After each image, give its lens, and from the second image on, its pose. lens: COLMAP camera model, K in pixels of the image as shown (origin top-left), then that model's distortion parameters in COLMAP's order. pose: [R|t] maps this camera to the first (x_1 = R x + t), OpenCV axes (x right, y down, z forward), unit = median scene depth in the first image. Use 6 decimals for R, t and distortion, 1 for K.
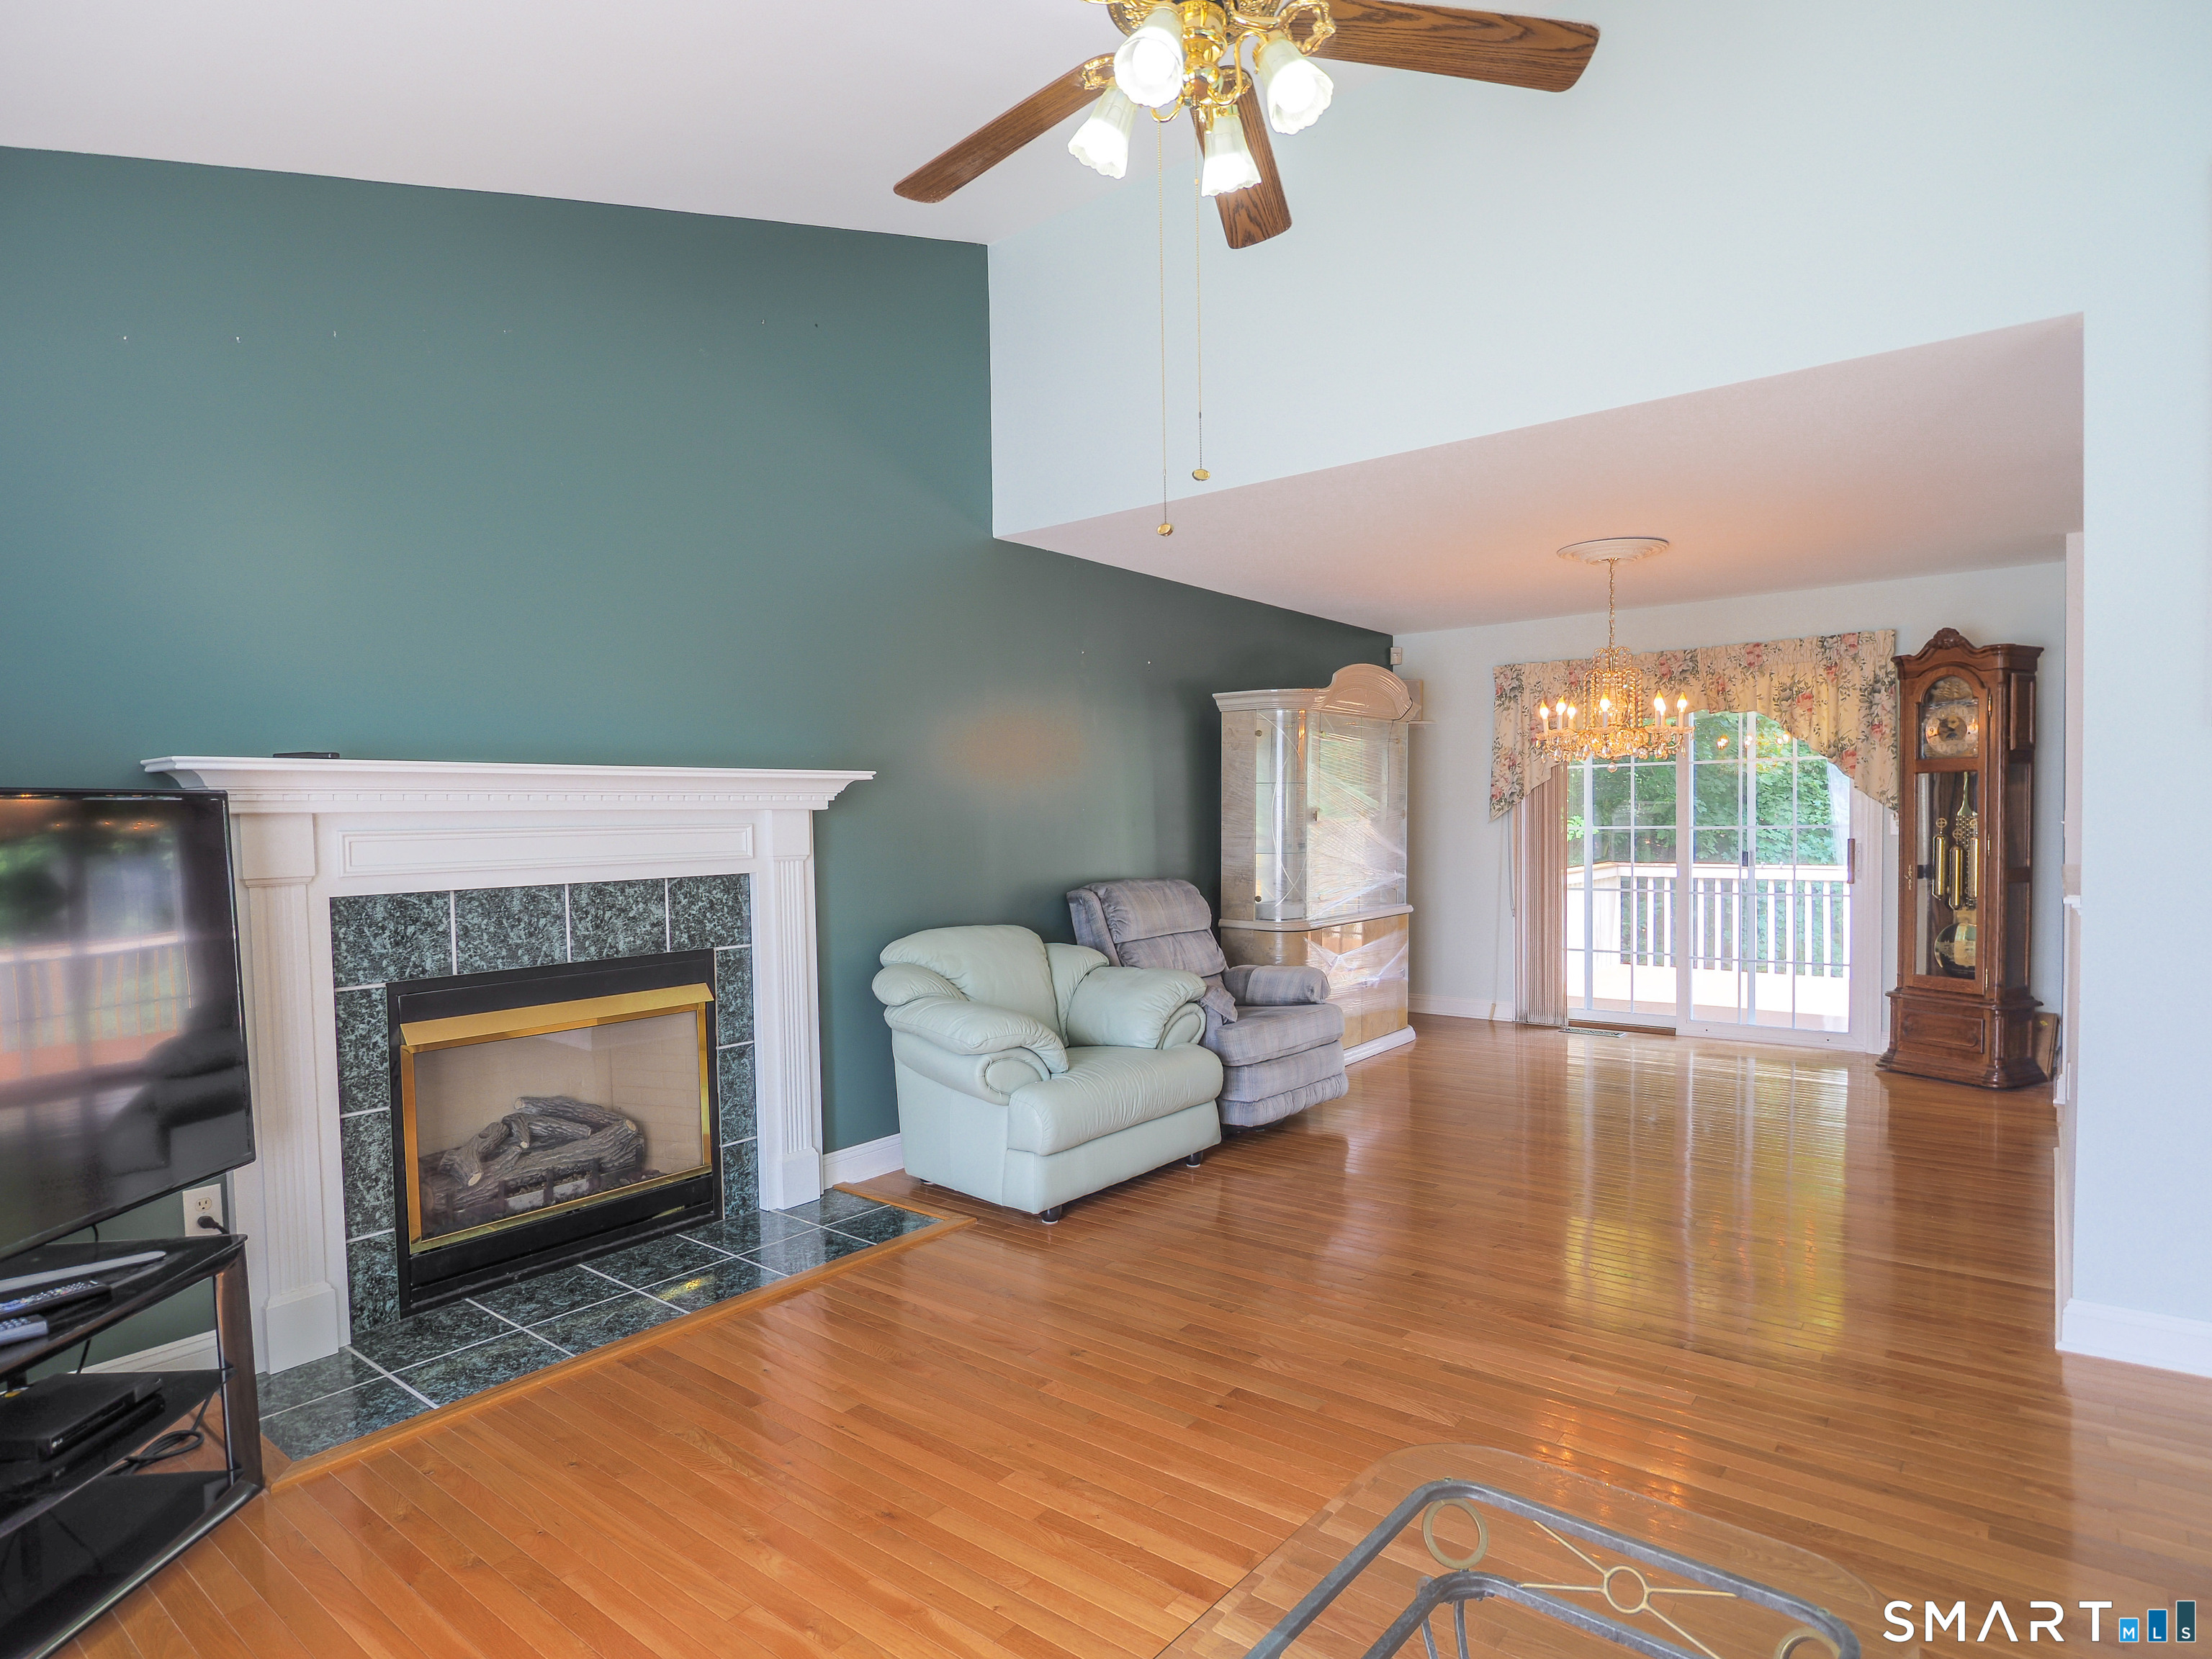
lens RADIAL K [[1241.6, 0, 1093.3], [0, 1241.6, 866.7], [0, 0, 1]] dist [-0.003630, -0.002277]
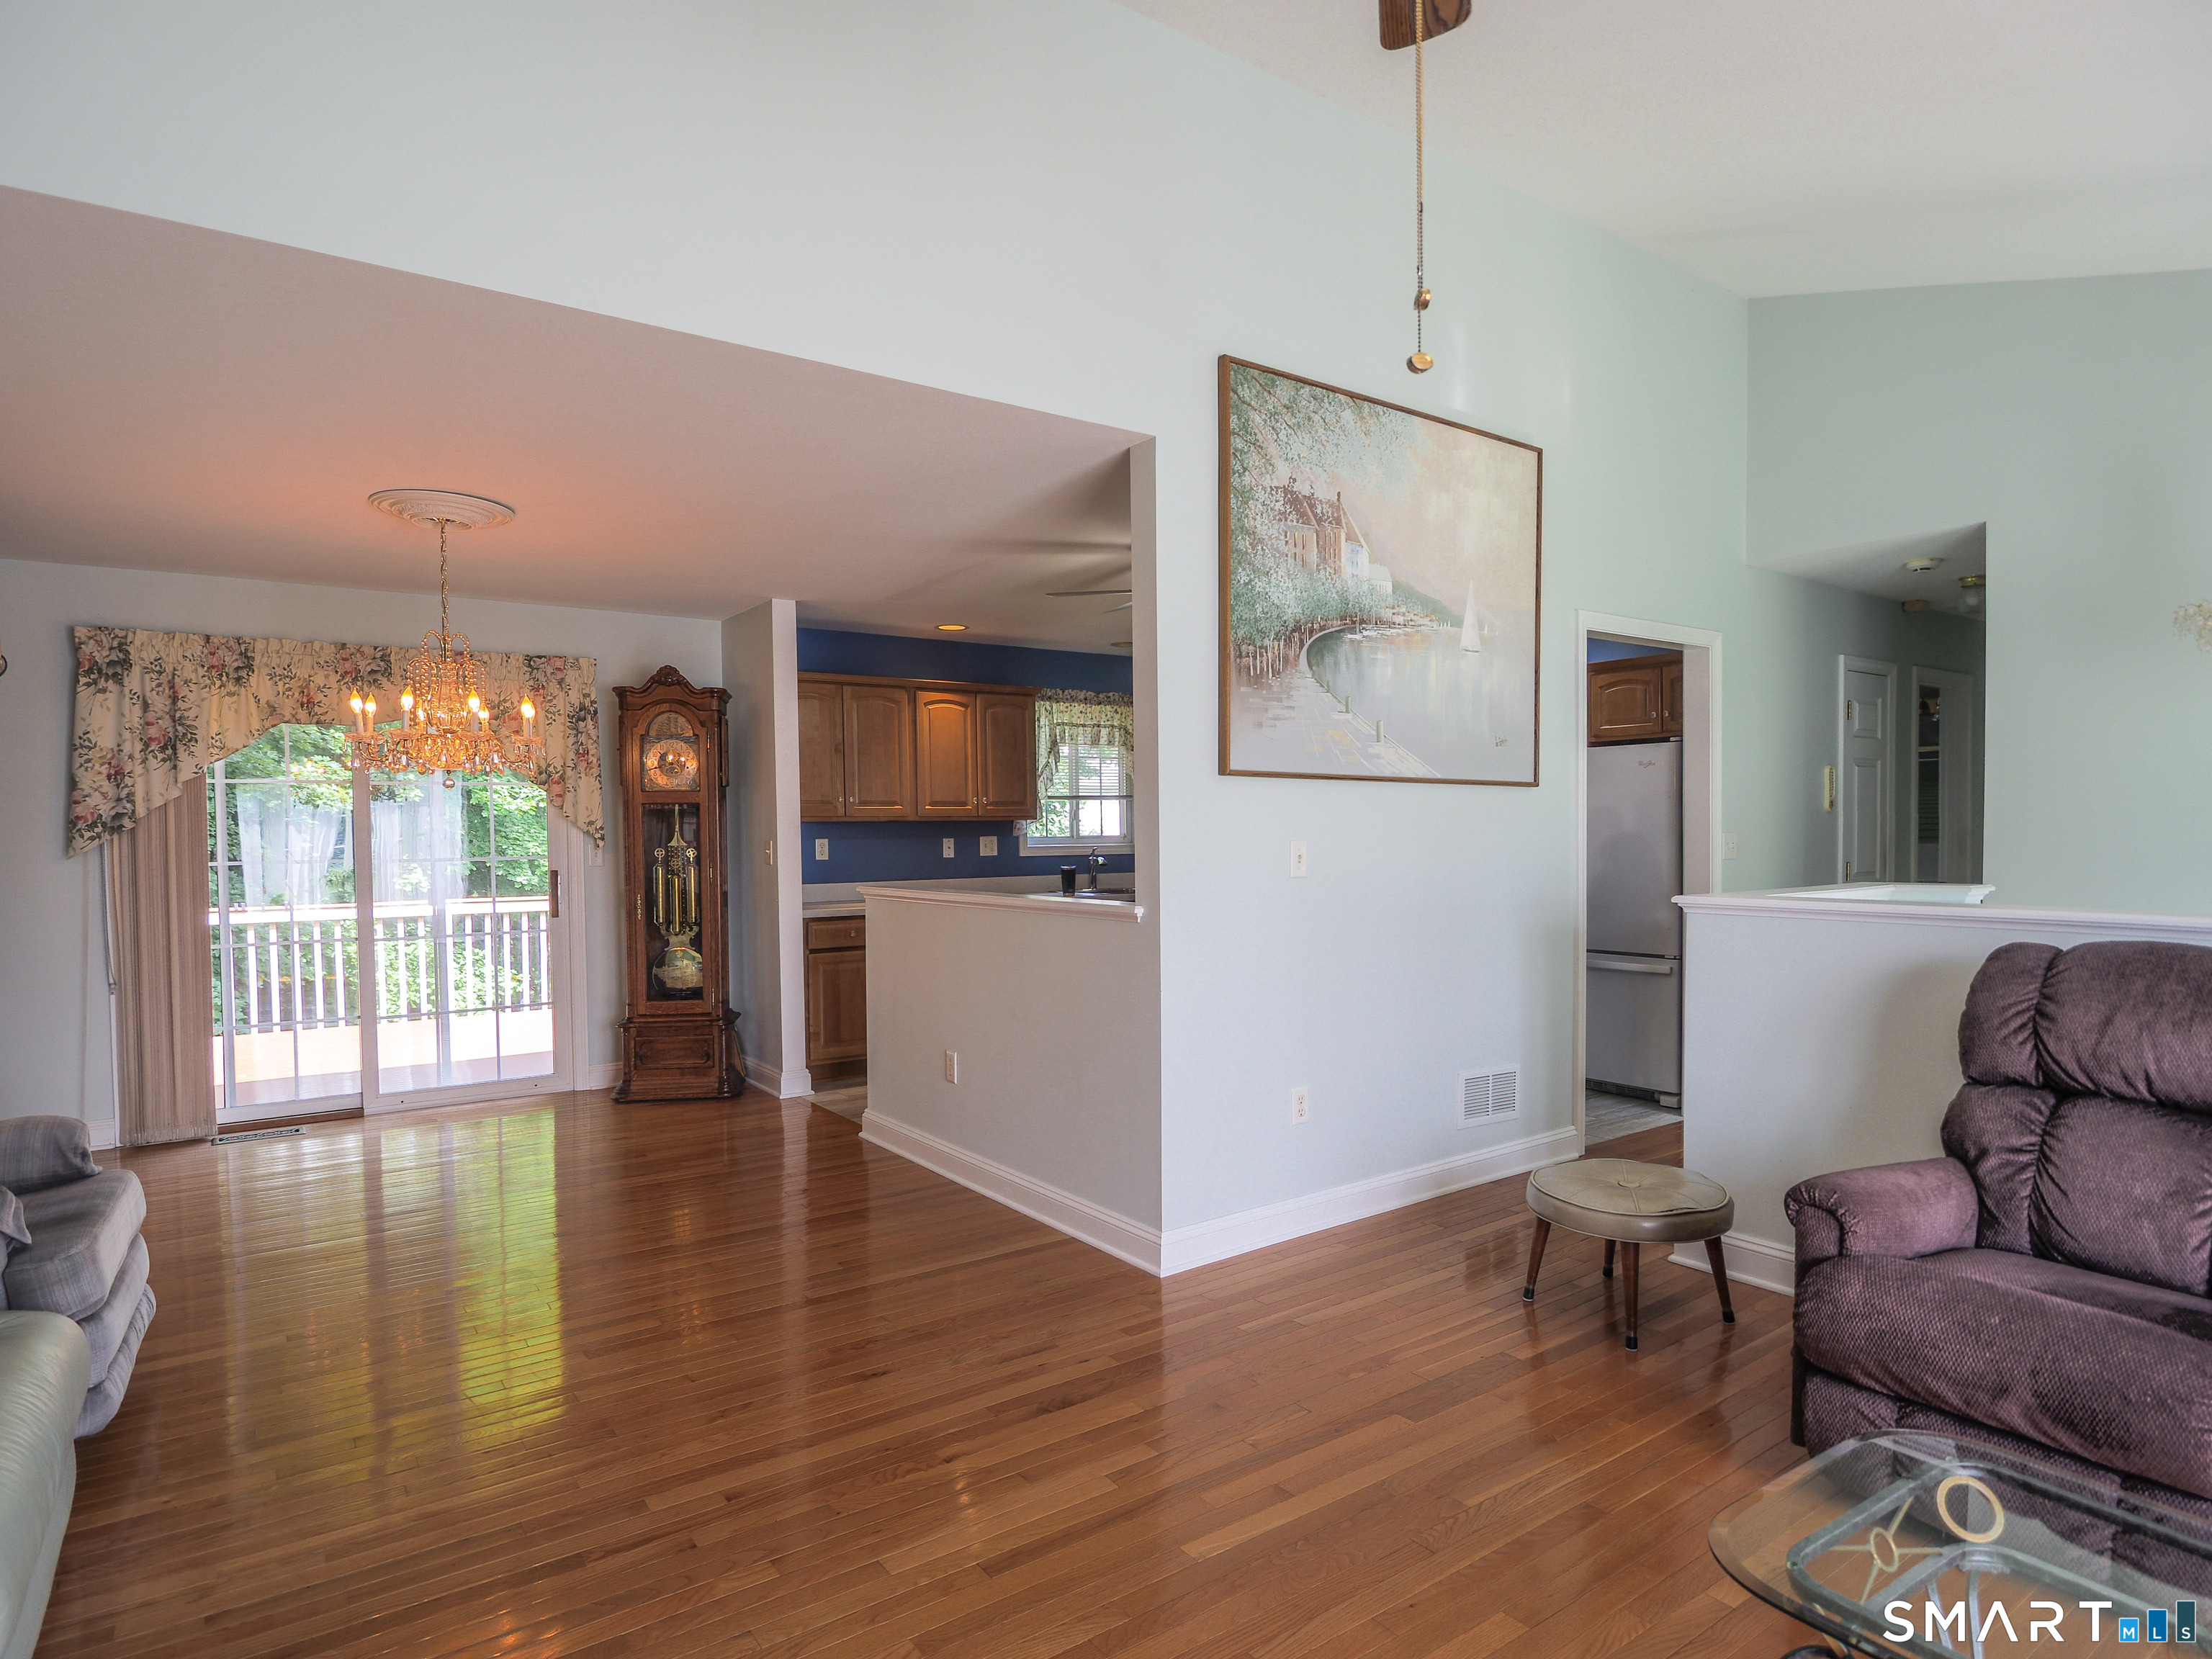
lens RADIAL K [[1241.6, 0, 1093.3], [0, 1241.6, 866.7], [0, 0, 1]] dist [-0.003630, -0.002277]
pose [[0.273714, -0.014976, 0.961695, -0.224546], [0.043203, 0.999061, 0.003262, -0.012114], [-0.960840, 0.040656, 0.274104, 0.385530]]
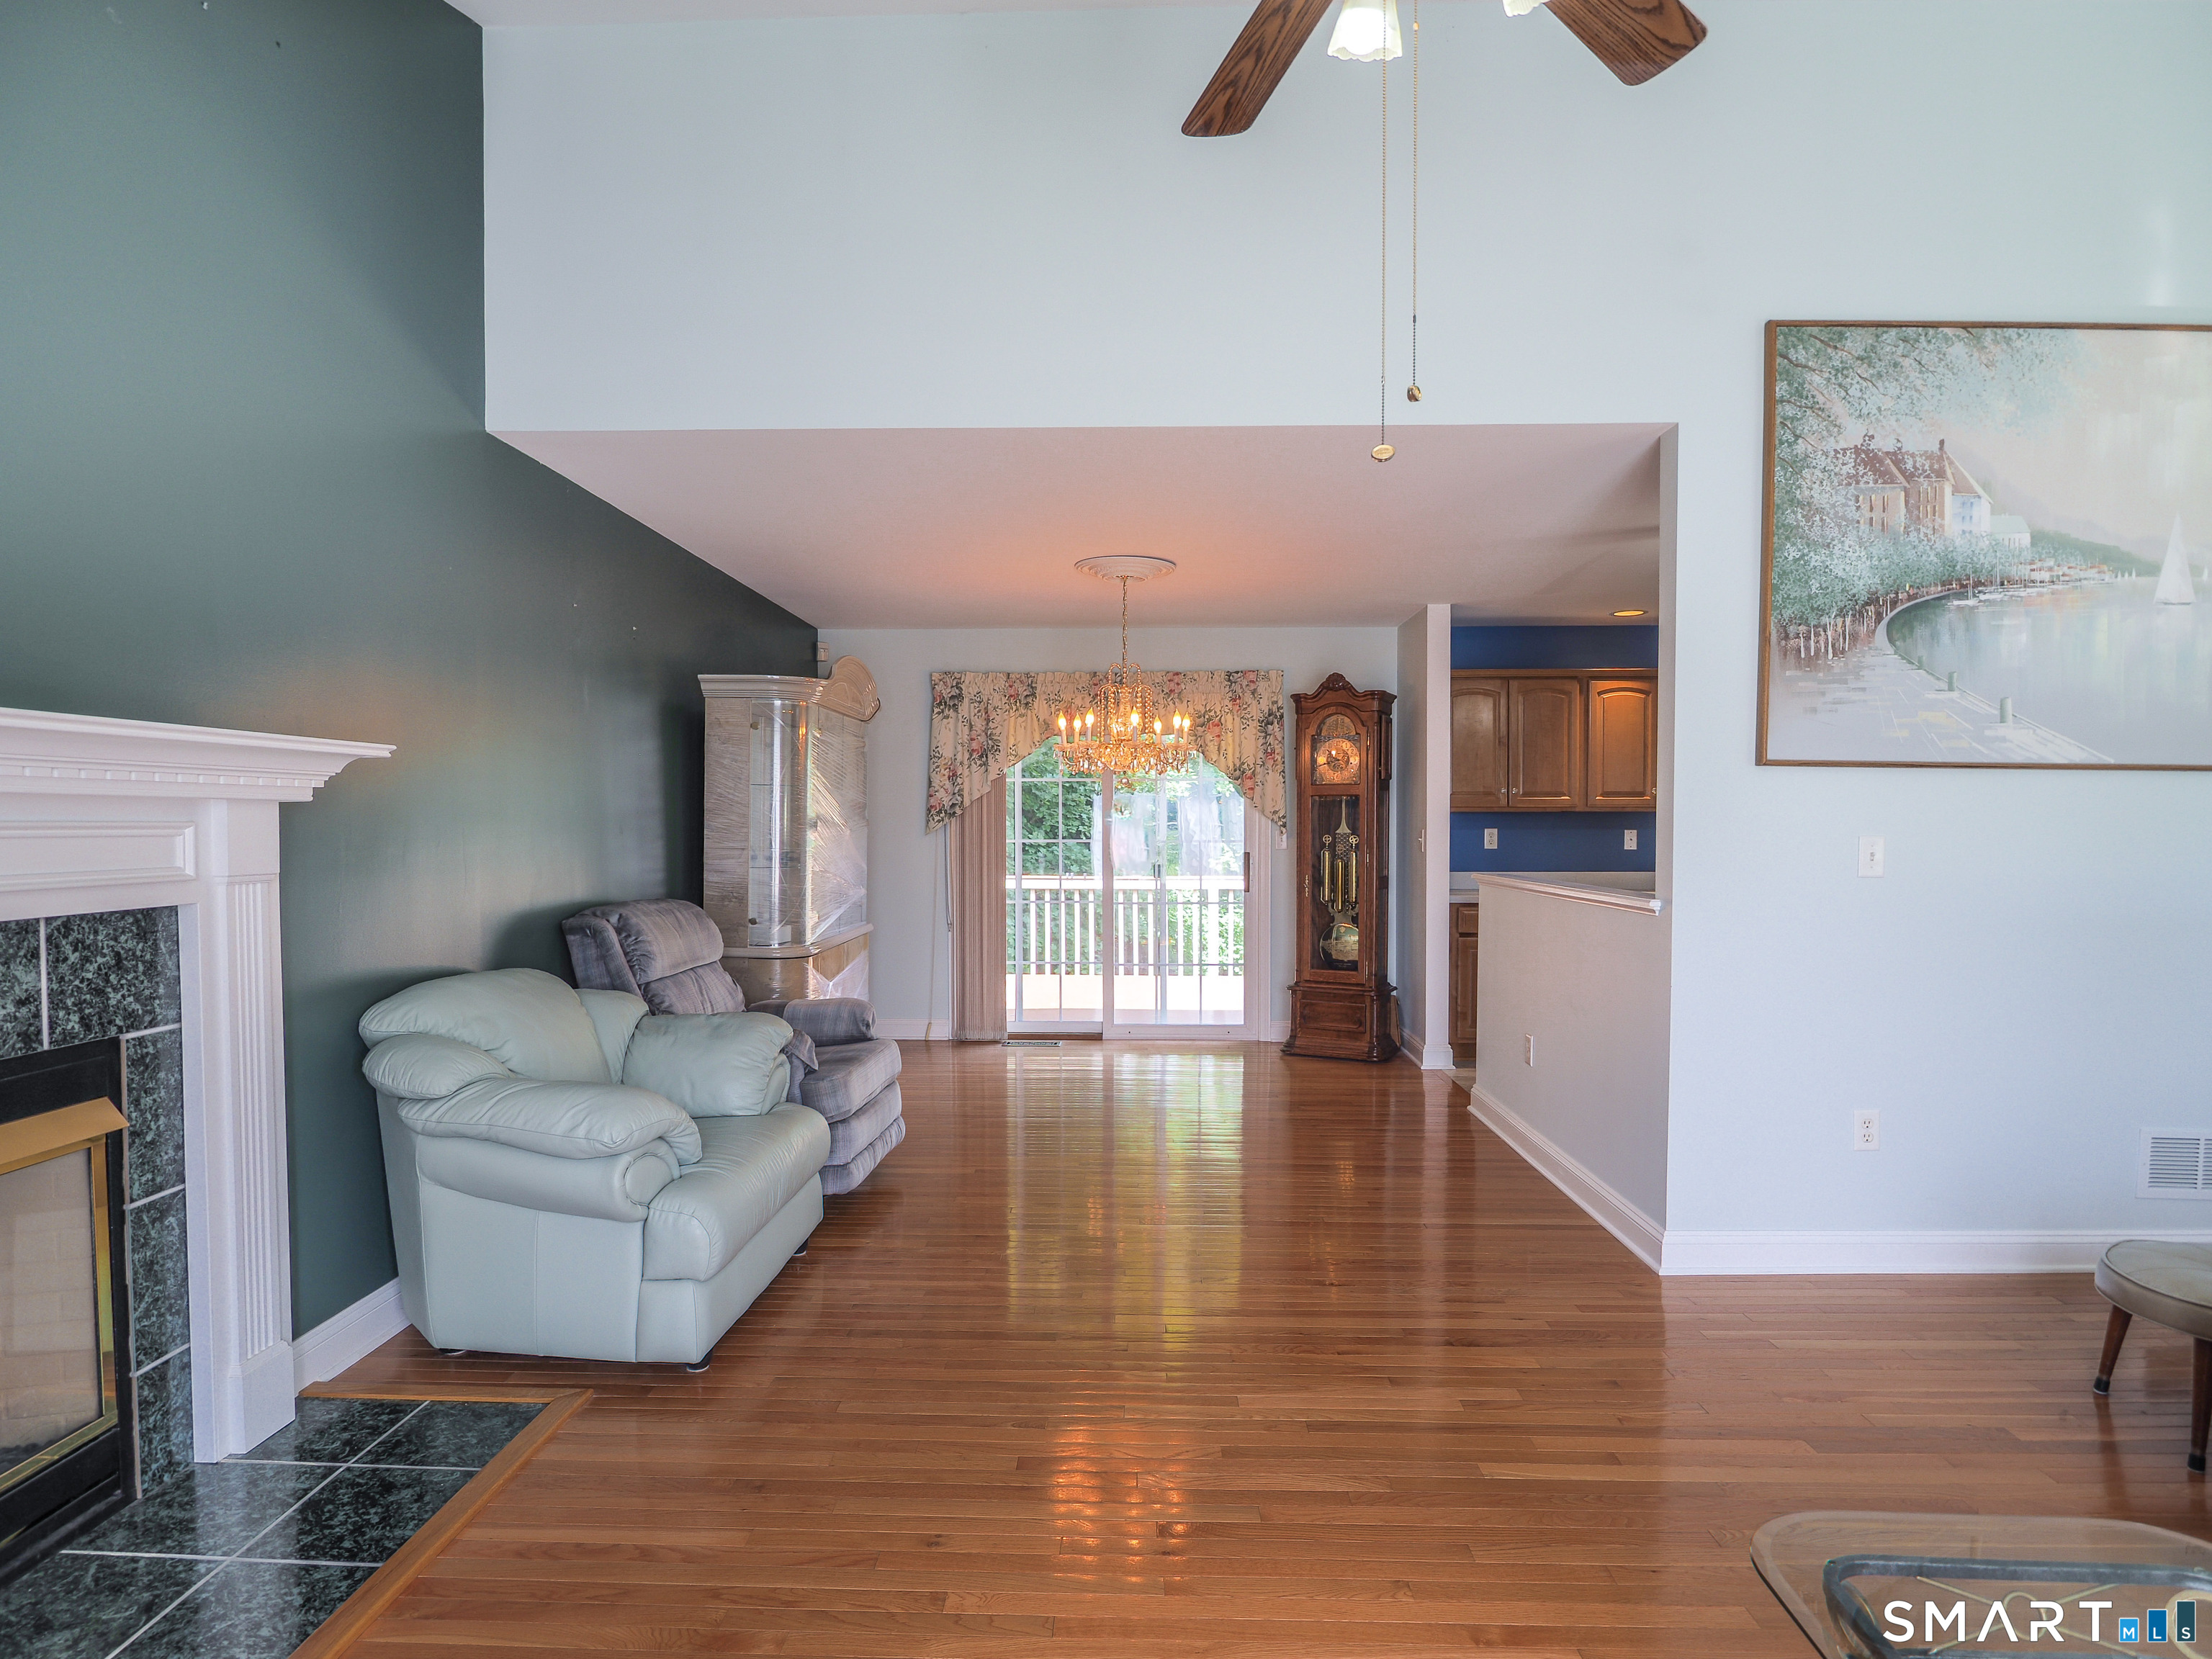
lens RADIAL K [[1265.5, 0, 1108.5], [0, 1265.5, 864.0], [0, 0, 1]] dist [-0.000978, -0.008067]
pose [[0.794020, -0.002651, 0.607886, -0.217203], [0.010055, 0.999911, -0.008773, -0.003356], [-0.607808, 0.013078, 0.793976, 0.184348]]
